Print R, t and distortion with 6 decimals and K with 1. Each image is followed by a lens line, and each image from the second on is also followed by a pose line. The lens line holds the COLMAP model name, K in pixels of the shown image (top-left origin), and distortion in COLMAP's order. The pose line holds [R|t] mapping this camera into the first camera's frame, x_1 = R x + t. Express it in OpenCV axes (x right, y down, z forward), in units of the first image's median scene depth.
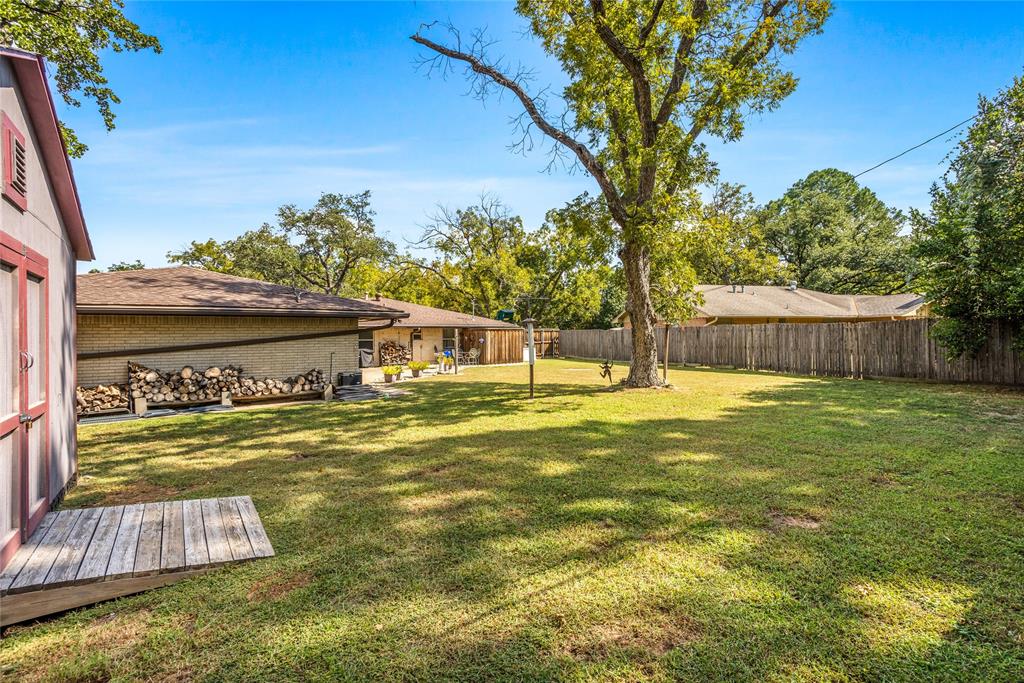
lens RADIAL K [[493.3, 0, 512.3], [0, 493.3, 336.6], [0, 0, 1]] dist [-0.029471, 0.004368]
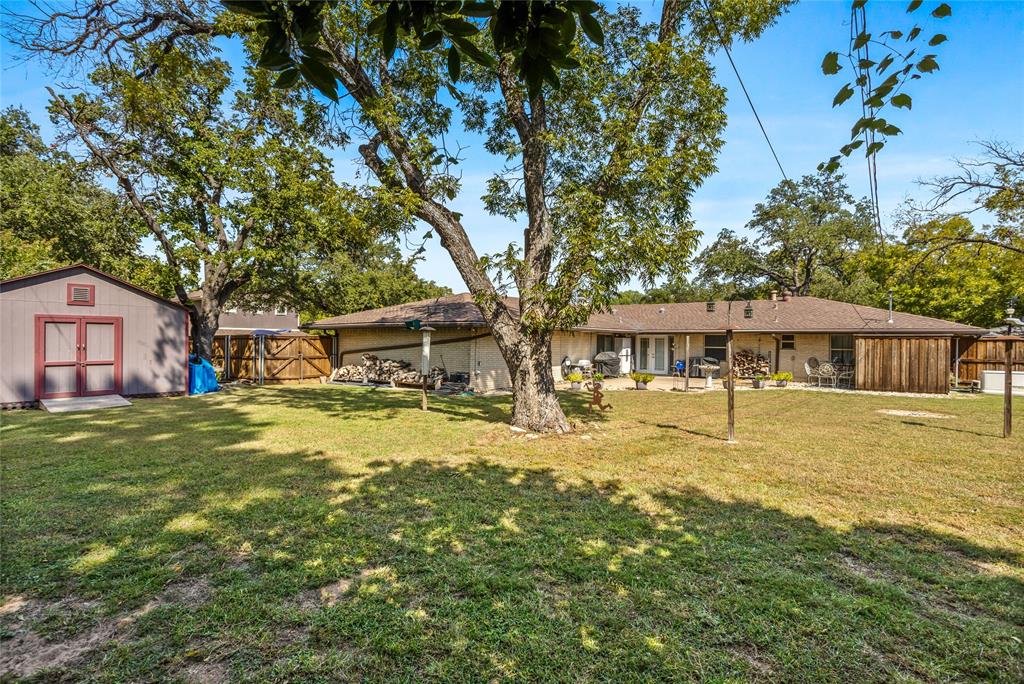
lens RADIAL K [[493.3, 0, 514.9], [0, 493.3, 341.9], [0, 0, 1]] dist [-0.029471, 0.004368]
pose [[0.324793, 0.017367, -0.945626, 0.406812], [-0.013281, 0.999817, 0.013800, -0.010018], [0.945692, 0.008077, 0.324964, 0.348361]]
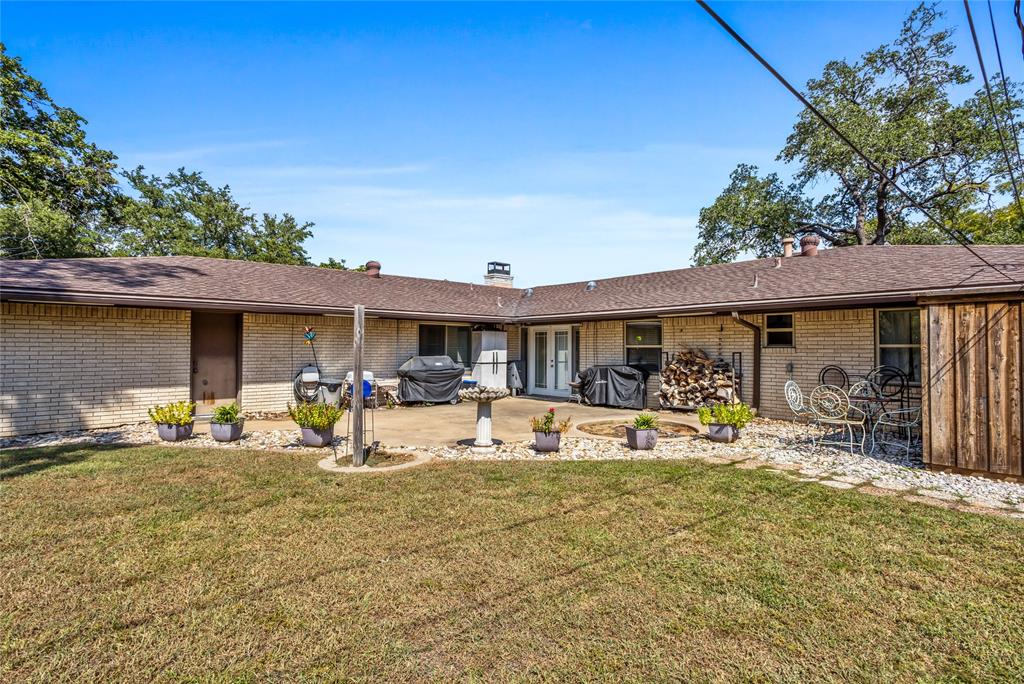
lens RADIAL K [[493.3, 0, 509.5], [0, 493.3, 338.9], [0, 0, 1]] dist [-0.029471, 0.004368]
pose [[0.137103, -0.007860, -0.990526, 0.123428], [-0.005801, 0.999945, -0.008738, 0.004891], [0.990540, 0.006944, 0.137049, 0.782749]]
